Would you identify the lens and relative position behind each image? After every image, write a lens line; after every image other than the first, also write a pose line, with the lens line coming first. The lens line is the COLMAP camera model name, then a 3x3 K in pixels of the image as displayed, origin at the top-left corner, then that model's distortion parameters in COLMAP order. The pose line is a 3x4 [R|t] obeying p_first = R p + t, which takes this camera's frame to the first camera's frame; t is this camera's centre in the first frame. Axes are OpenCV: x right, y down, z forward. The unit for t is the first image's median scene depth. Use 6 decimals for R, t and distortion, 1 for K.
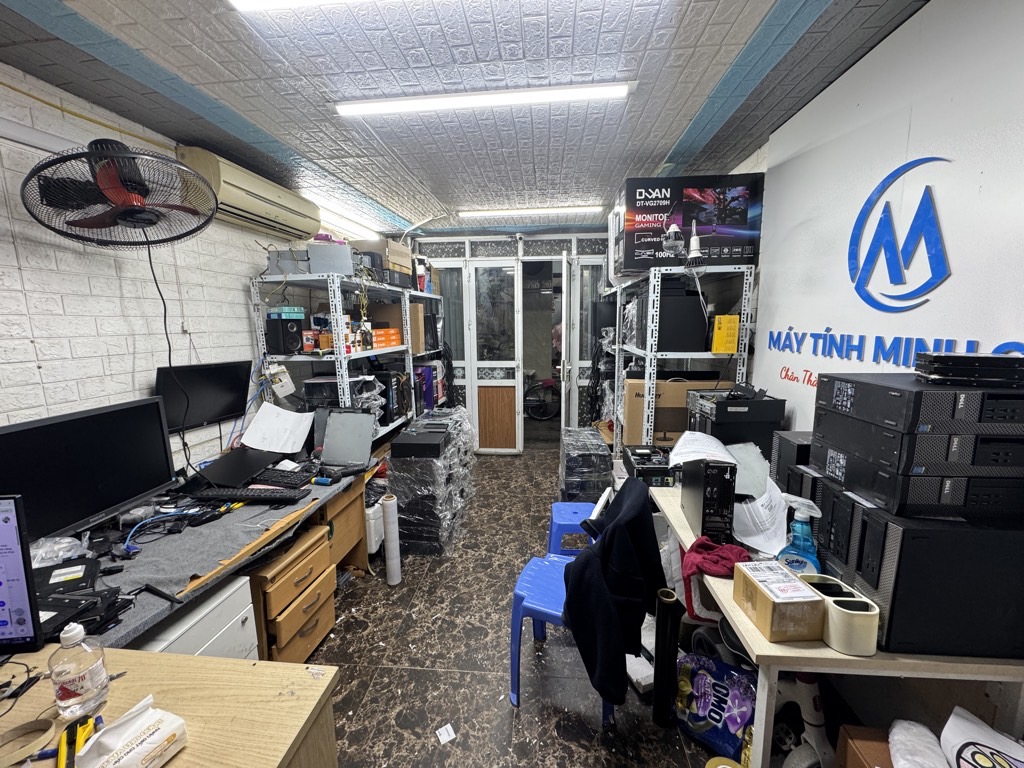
lens RADIAL K [[416.7, 0, 512.5], [0, 416.7, 383.7], [0, 0, 1]] dist [0.000549, 0.000326]
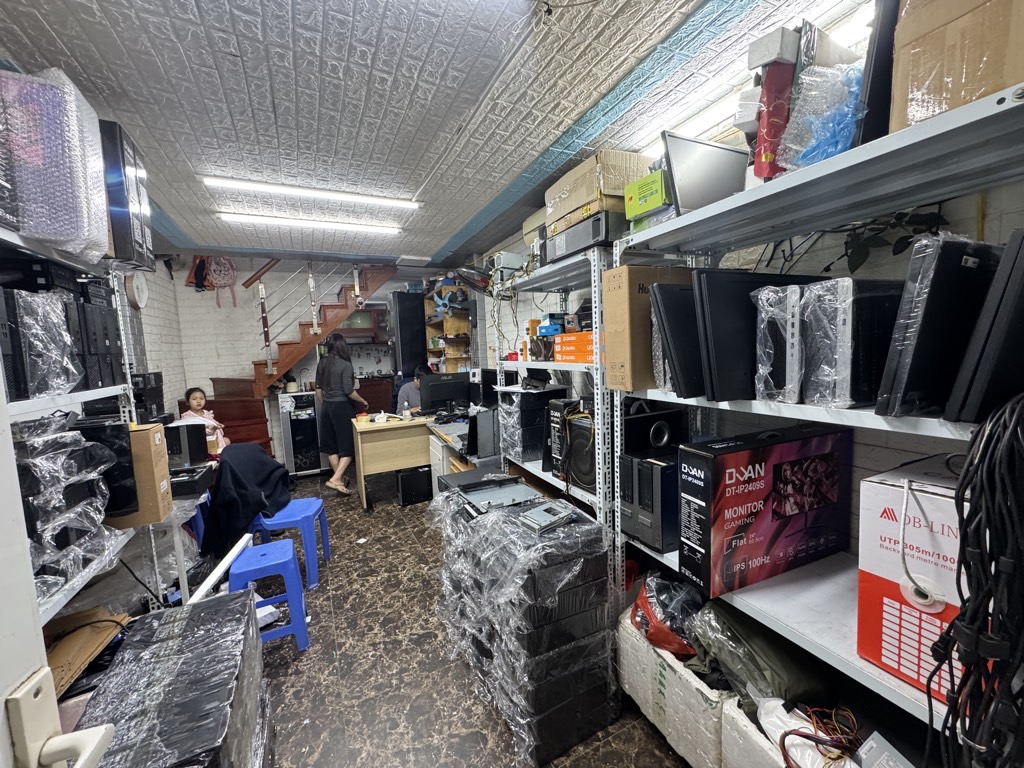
lens RADIAL K [[416.7, 0, 509.8], [0, 416.7, 386.7], [0, 0, 1]] dist [0.000549, 0.000326]
pose [[-0.858528, 0.093179, -0.504230, 0.096576], [-0.025935, 0.974201, 0.224186, -0.202937], [0.512111, 0.205547, -0.833962, 1.589984]]
